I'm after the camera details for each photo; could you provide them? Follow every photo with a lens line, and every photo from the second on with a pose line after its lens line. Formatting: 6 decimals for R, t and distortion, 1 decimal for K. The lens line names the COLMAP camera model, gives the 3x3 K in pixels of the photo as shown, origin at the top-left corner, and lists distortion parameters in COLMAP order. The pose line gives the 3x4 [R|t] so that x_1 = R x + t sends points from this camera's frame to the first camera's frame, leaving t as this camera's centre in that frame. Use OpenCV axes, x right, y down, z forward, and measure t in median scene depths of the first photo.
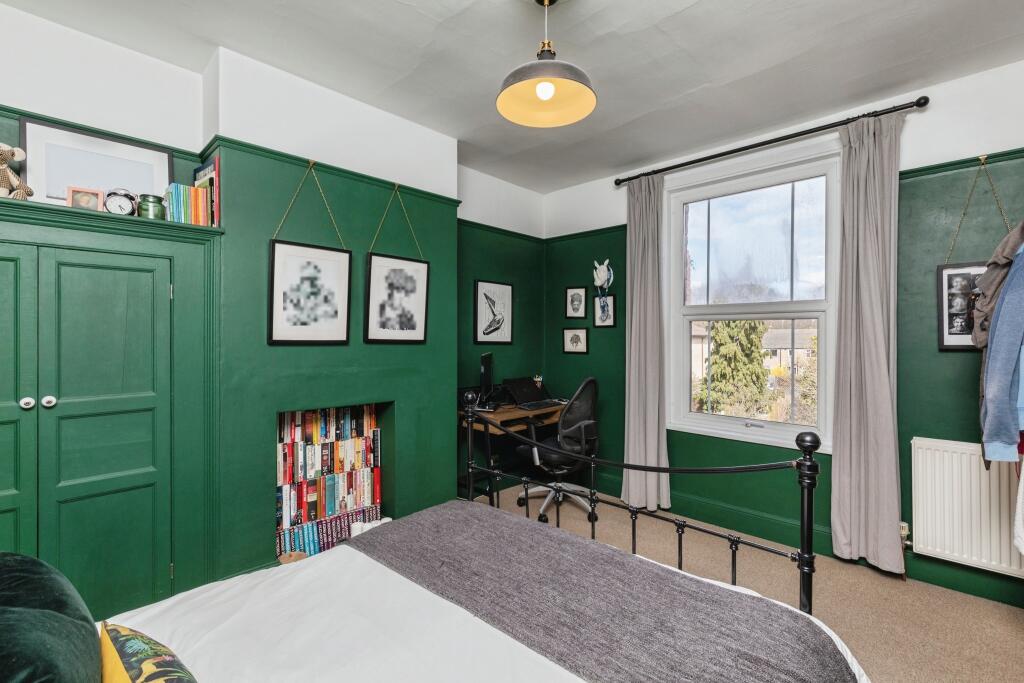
lens RADIAL K [[465.6, 0, 511.1], [0, 465.6, 342.5], [0, 0, 1]] dist [-0.000301, -0.000010]
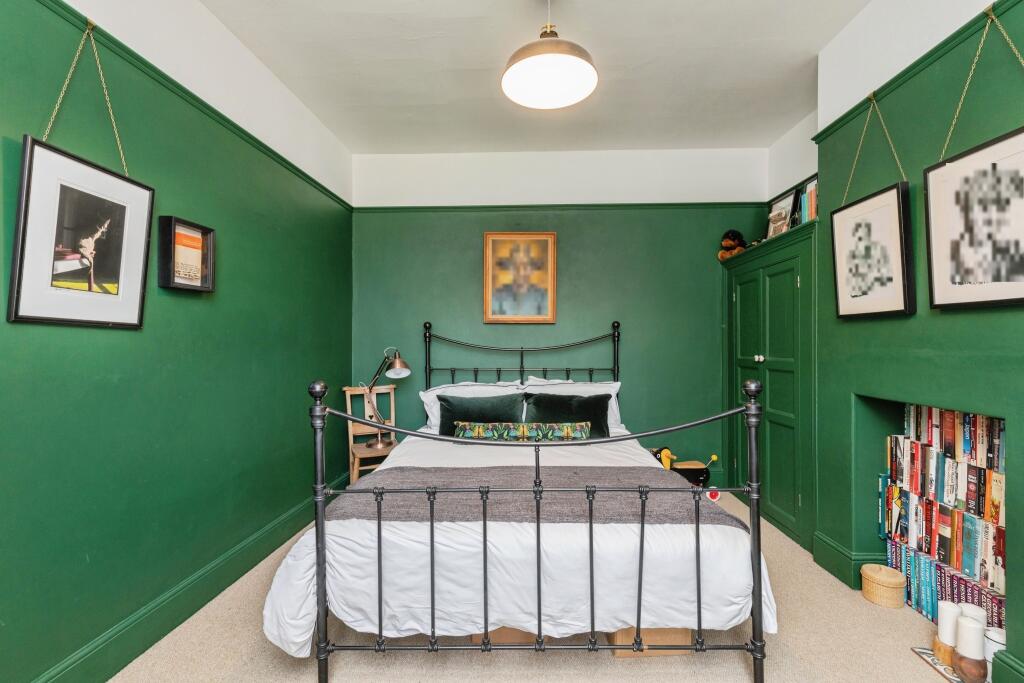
lens RADIAL K [[465.6, 0, 514.8], [0, 465.6, 338.5], [0, 0, 1]] dist [-0.000301, -0.000010]
pose [[-0.738448, -0.004974, -0.674292, 0.537694], [-0.002639, 0.999986, -0.004486, 0.042791], [0.674305, -0.001533, -0.738451, 1.076551]]
